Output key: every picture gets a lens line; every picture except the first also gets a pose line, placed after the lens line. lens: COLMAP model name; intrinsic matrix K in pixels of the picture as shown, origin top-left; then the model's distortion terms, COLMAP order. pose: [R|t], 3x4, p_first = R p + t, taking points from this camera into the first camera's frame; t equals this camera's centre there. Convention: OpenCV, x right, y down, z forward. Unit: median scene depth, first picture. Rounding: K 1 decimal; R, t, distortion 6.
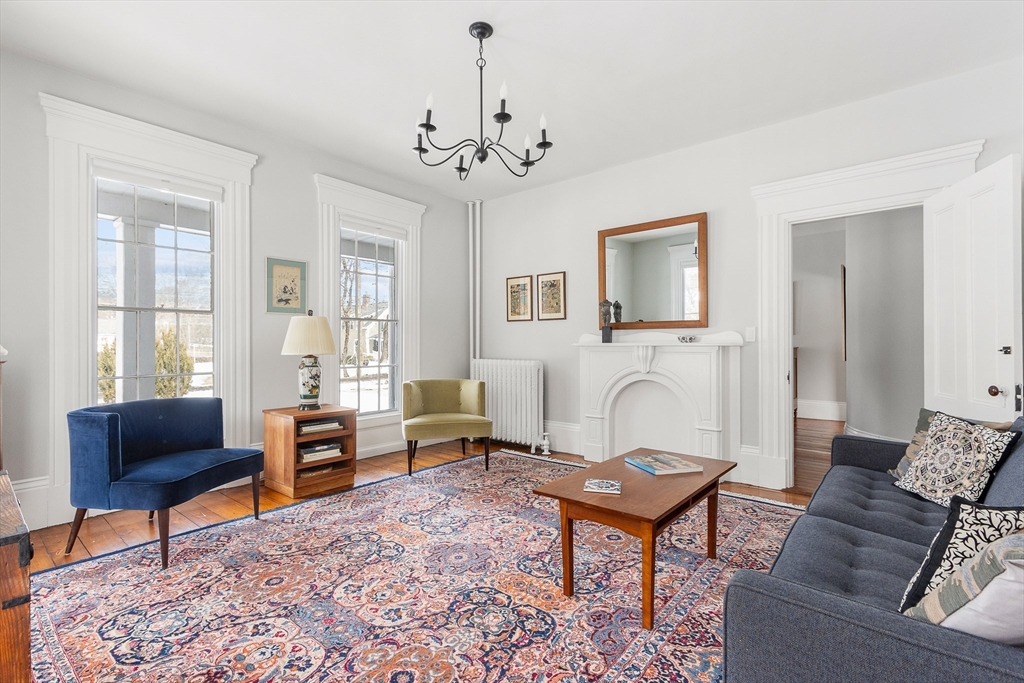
lens RADIAL K [[465.1, 0, 512.0], [0, 465.1, 341.5], [0, 0, 1]] dist [0.001578, -0.000099]
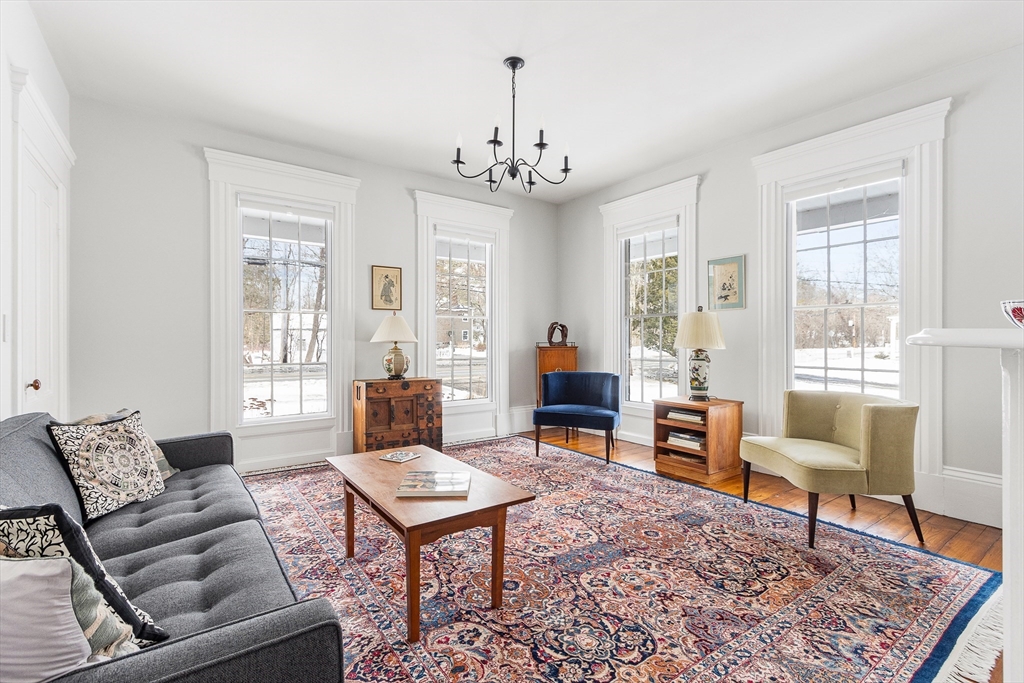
lens RADIAL K [[465.1, 0, 512.0], [0, 465.1, 341.5], [0, 0, 1]] dist [0.001578, -0.000099]
pose [[-0.249047, 0.006432, -0.968470, 0.727235], [0.003909, 0.999976, 0.005636, 0.004440], [0.968483, -0.002382, -0.249067, 0.894757]]
